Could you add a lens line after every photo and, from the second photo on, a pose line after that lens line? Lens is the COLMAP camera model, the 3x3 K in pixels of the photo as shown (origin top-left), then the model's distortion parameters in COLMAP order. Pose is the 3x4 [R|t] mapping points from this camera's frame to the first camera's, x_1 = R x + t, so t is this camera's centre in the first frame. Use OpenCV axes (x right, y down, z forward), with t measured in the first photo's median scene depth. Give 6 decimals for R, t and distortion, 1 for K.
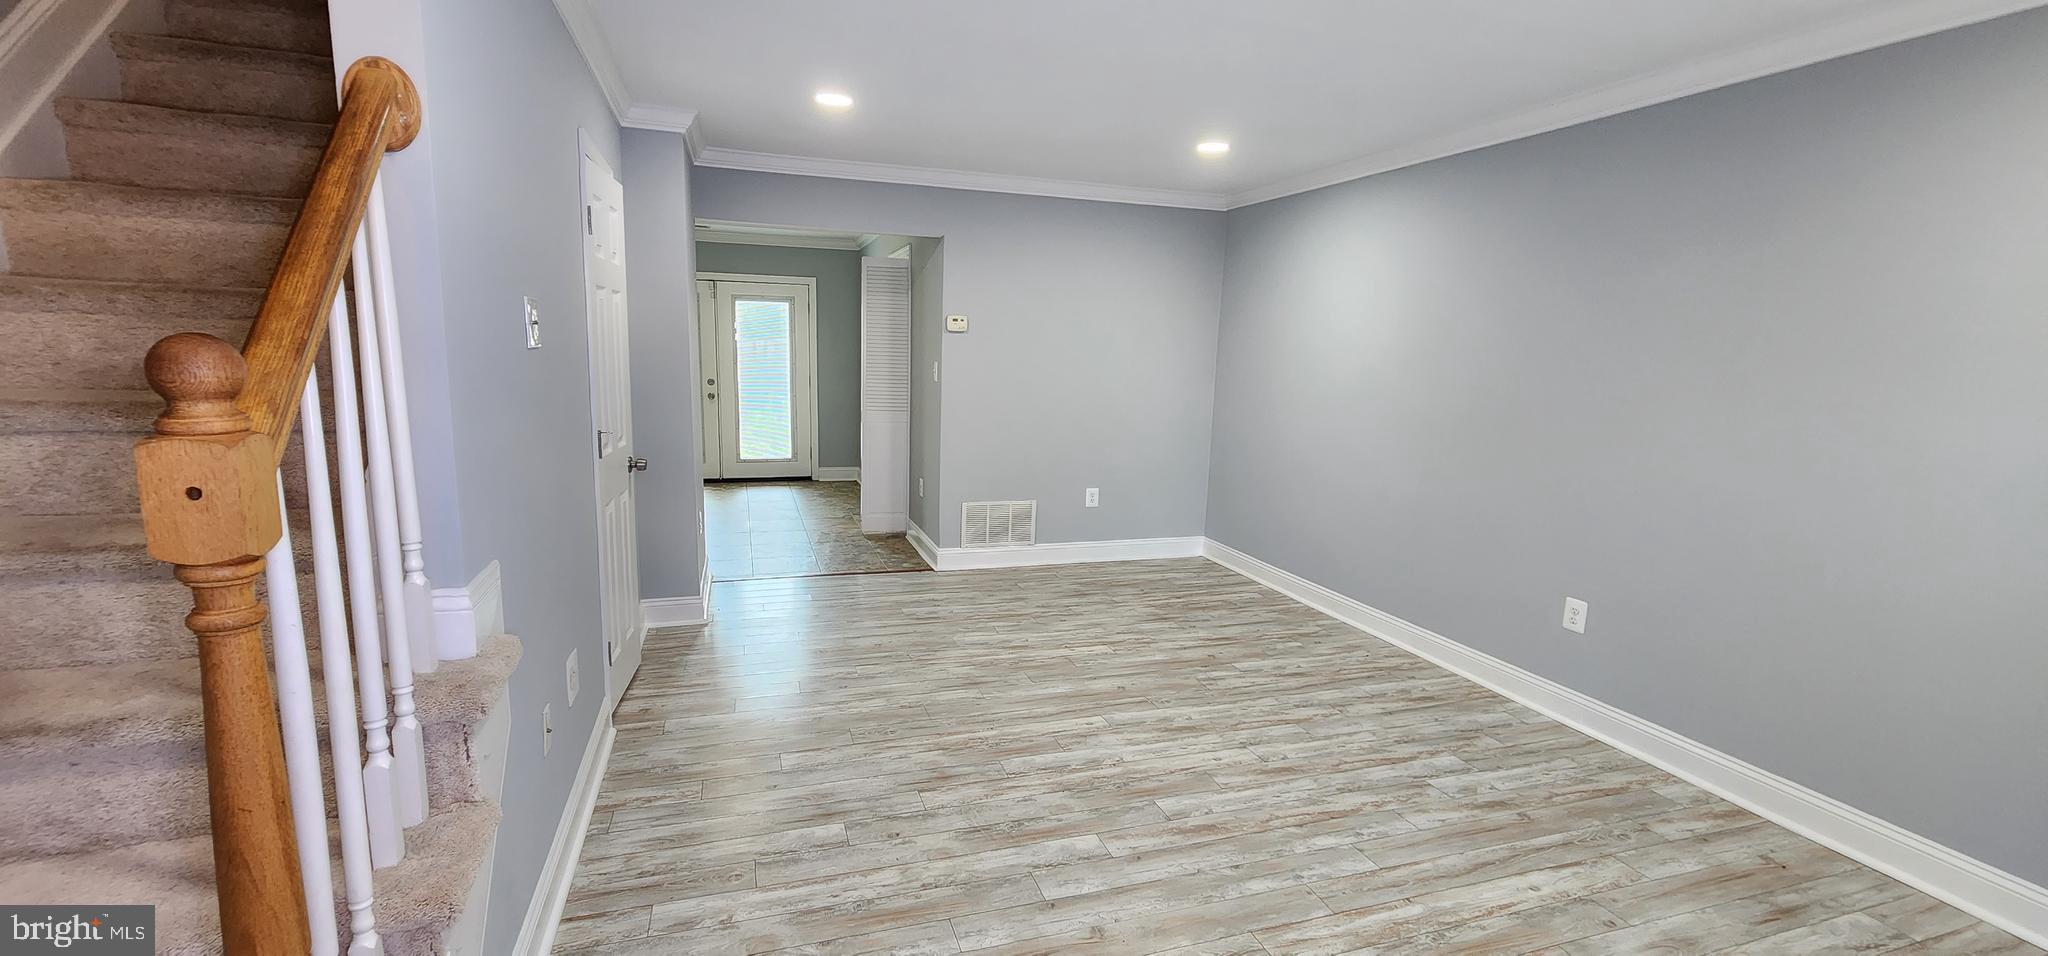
lens RADIAL K [[834.1, 0, 1012.6], [0, 834.1, 484.2], [0, 0, 1]] dist [-0.001535, 0.000143]
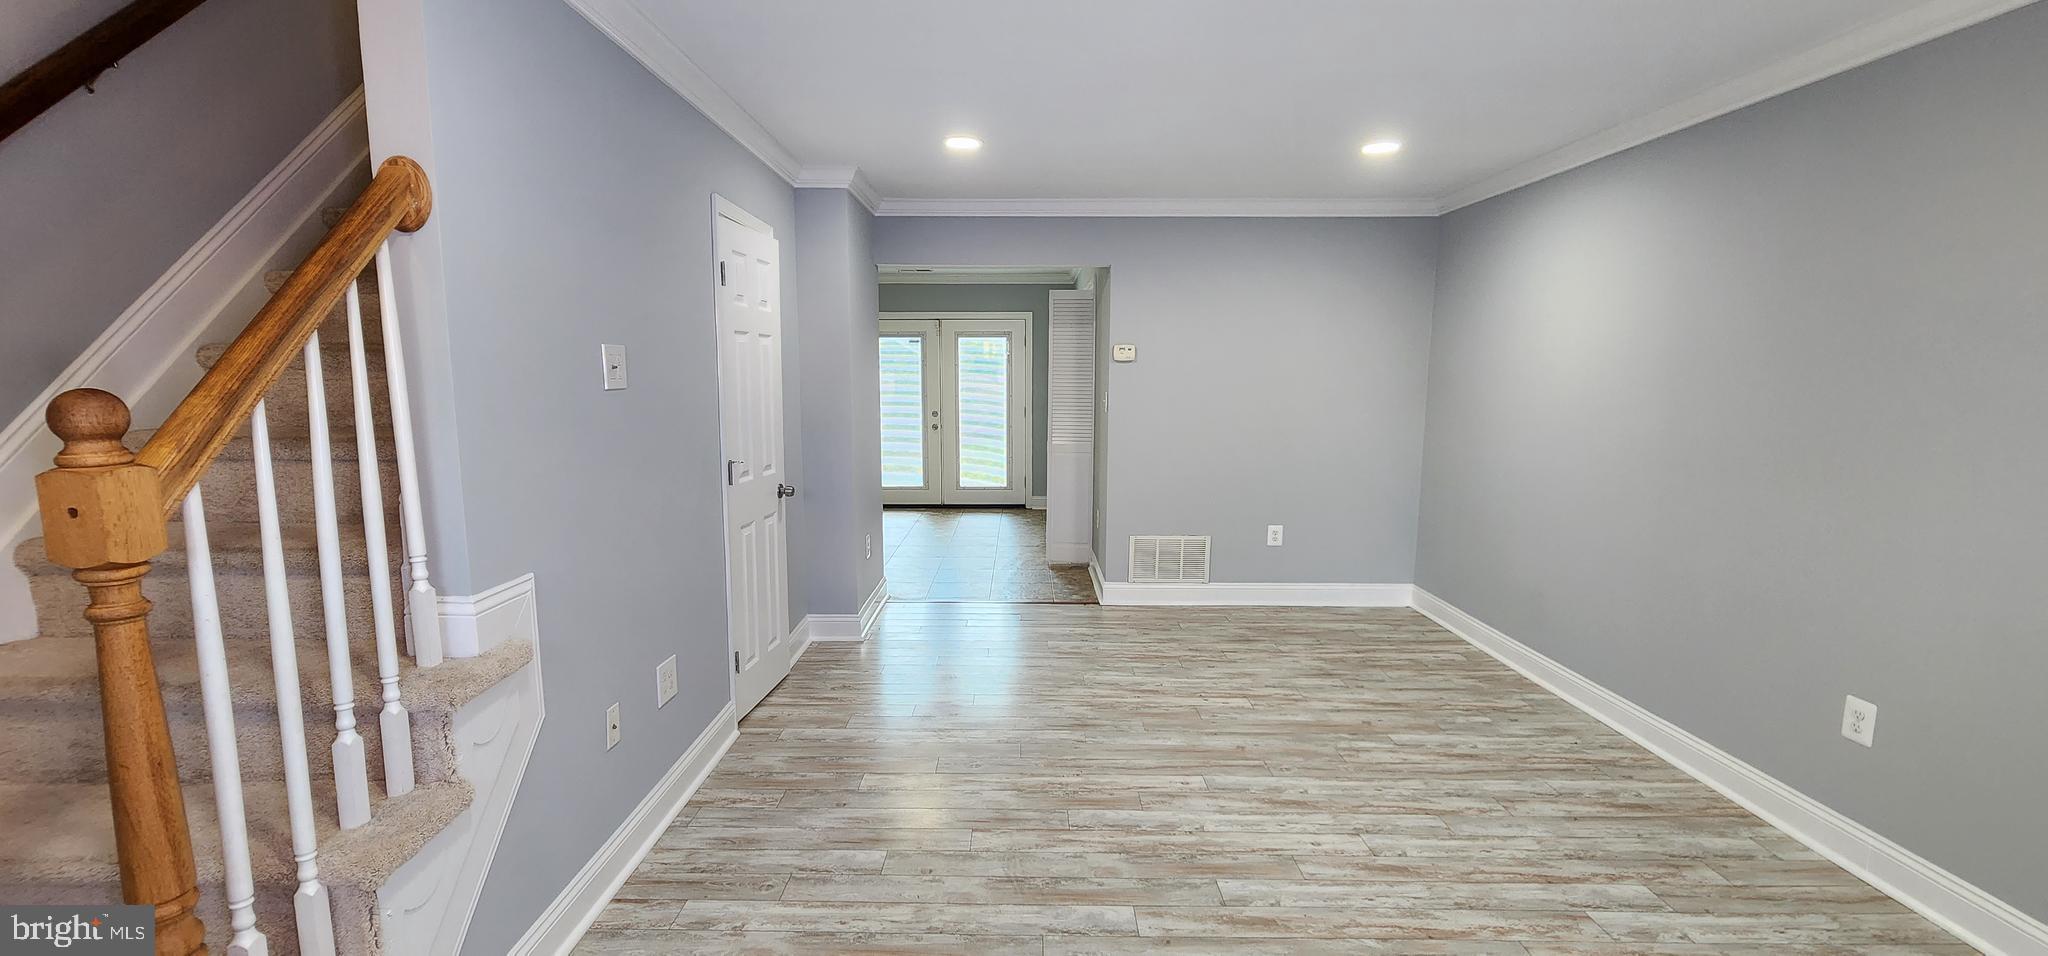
lens RADIAL K [[834.1, 0, 1019.0], [0, 834.1, 484.0], [0, 0, 1]] dist [-0.001535, 0.000143]
pose [[0.948957, 0.017903, -0.314896, 0.218231], [-0.028816, 0.999133, -0.030036, -0.009898], [0.314085, 0.037577, 0.948651, 0.064146]]
